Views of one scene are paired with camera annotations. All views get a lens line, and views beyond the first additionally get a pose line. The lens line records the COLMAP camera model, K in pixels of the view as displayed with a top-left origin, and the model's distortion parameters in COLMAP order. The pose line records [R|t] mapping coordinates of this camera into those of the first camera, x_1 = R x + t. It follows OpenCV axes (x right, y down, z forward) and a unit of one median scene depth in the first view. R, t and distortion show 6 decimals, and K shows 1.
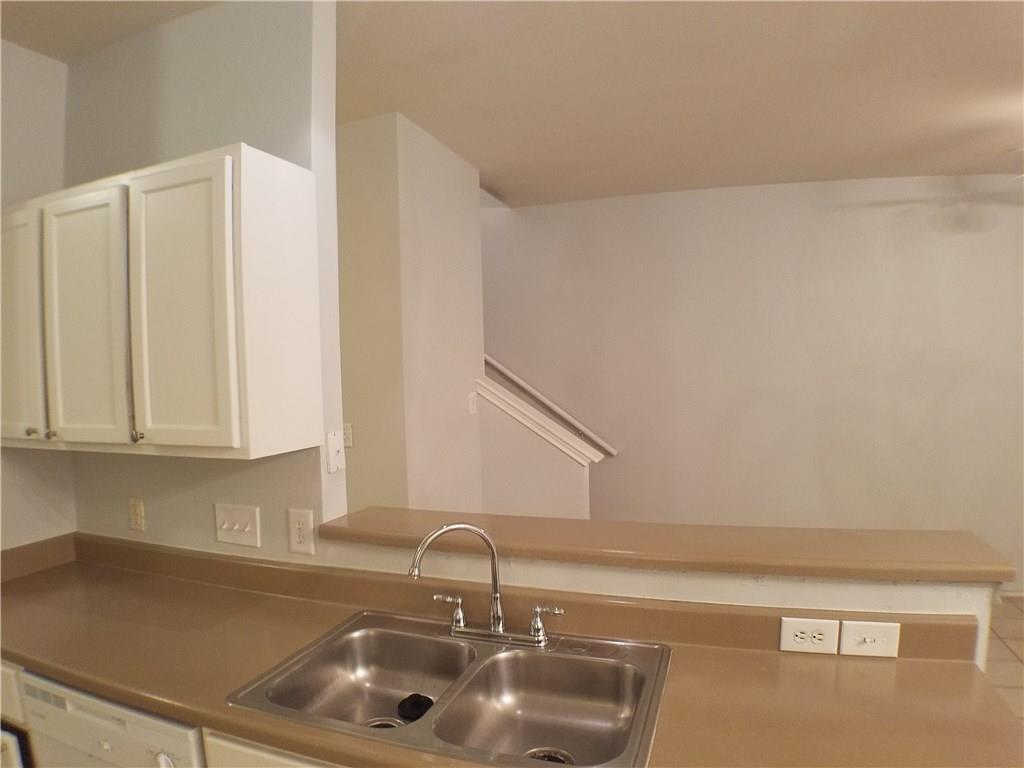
lens RADIAL K [[642.2, 0, 509.1], [0, 642.2, 376.8], [0, 0, 1]] dist [-0.150420, 0.015599]
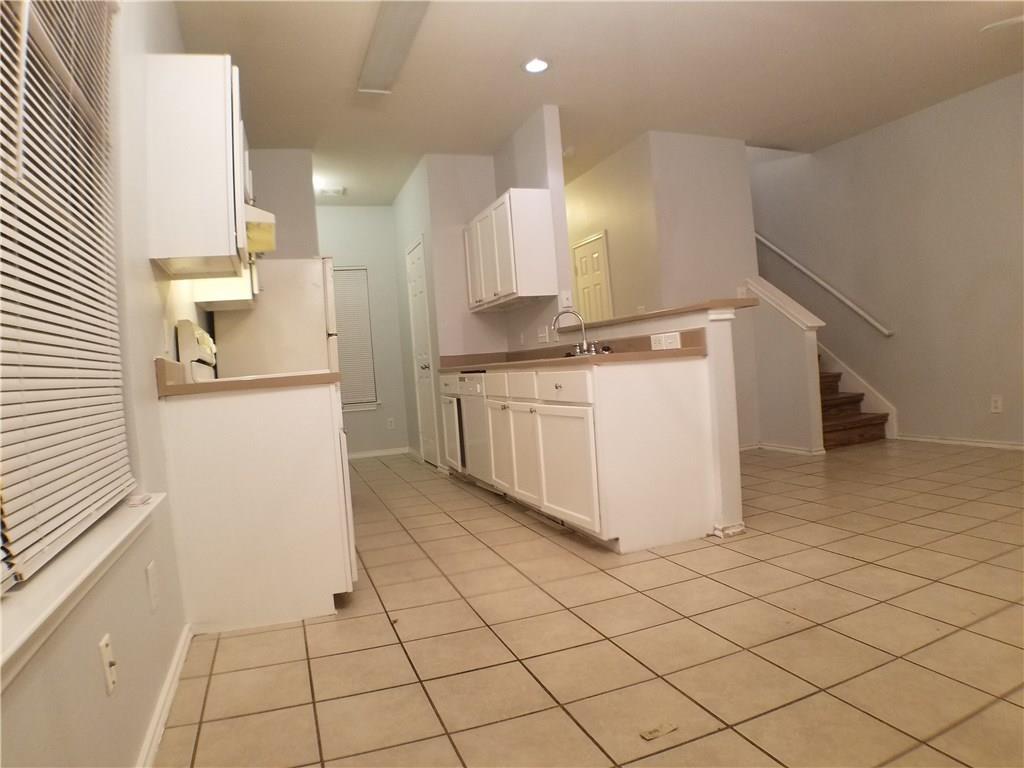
lens RADIAL K [[642.2, 0, 509.1], [0, 642.2, 376.8], [0, 0, 1]] dist [-0.150420, 0.015599]
pose [[0.627869, -0.011056, -0.778241, 1.357171], [0.047844, 0.998556, 0.024414, 0.312181], [0.776847, -0.052563, 0.627491, -0.671741]]
